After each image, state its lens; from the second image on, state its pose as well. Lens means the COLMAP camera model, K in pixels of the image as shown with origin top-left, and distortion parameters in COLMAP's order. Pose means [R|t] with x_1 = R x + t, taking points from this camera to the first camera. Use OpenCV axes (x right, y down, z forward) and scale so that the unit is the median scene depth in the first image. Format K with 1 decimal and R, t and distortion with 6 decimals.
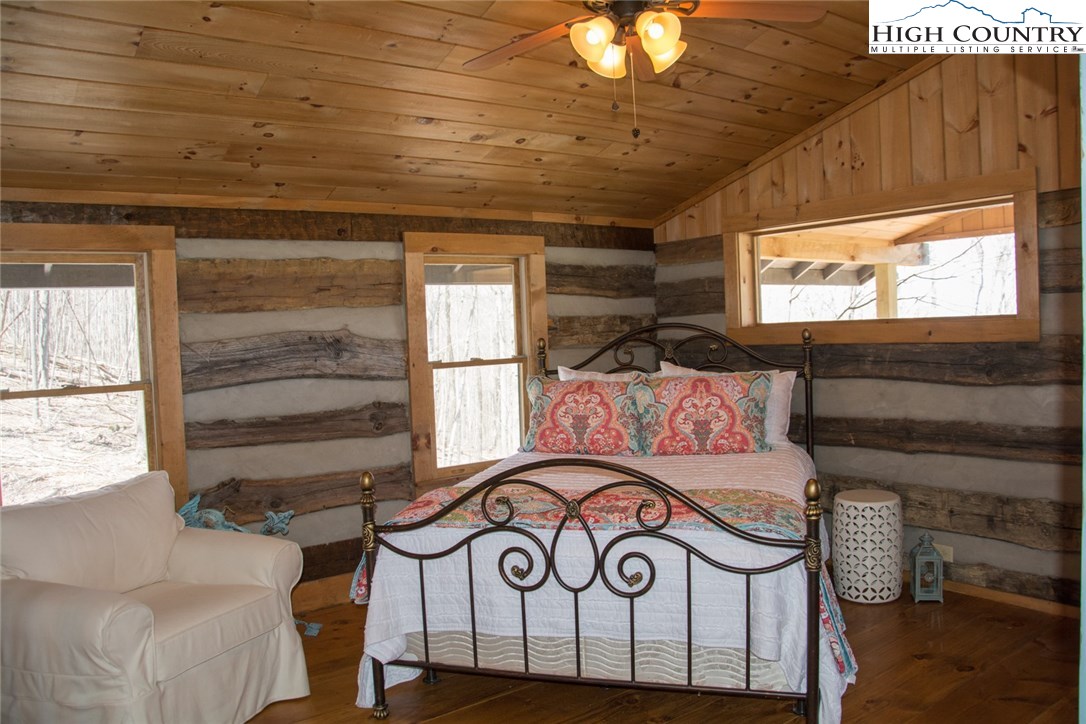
lens RADIAL K [[845.3, 0, 541.3], [0, 845.3, 365.5], [0, 0, 1]] dist [-0.168417, 0.123643]
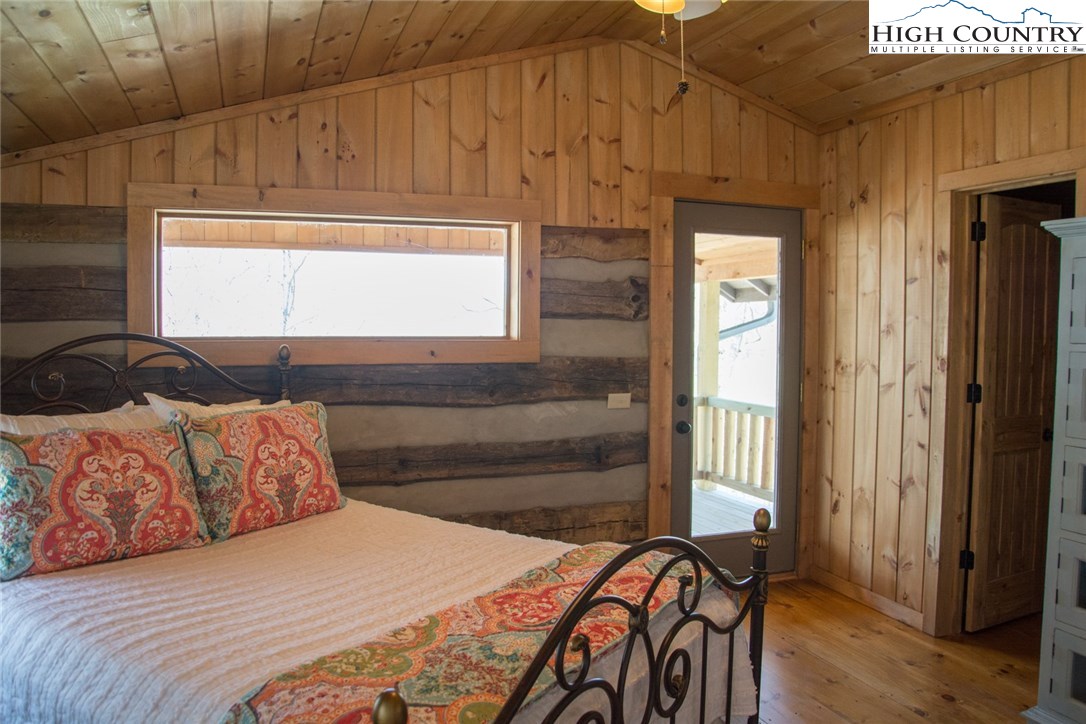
lens RADIAL K [[845.3, 0, 541.3], [0, 845.3, 365.5], [0, 0, 1]] dist [-0.168417, 0.123643]
pose [[0.289858, -0.002116, 0.957067, -0.408099], [0.022134, 0.999745, -0.004493, -0.018149], [-0.956814, 0.022487, 0.289831, 0.590547]]
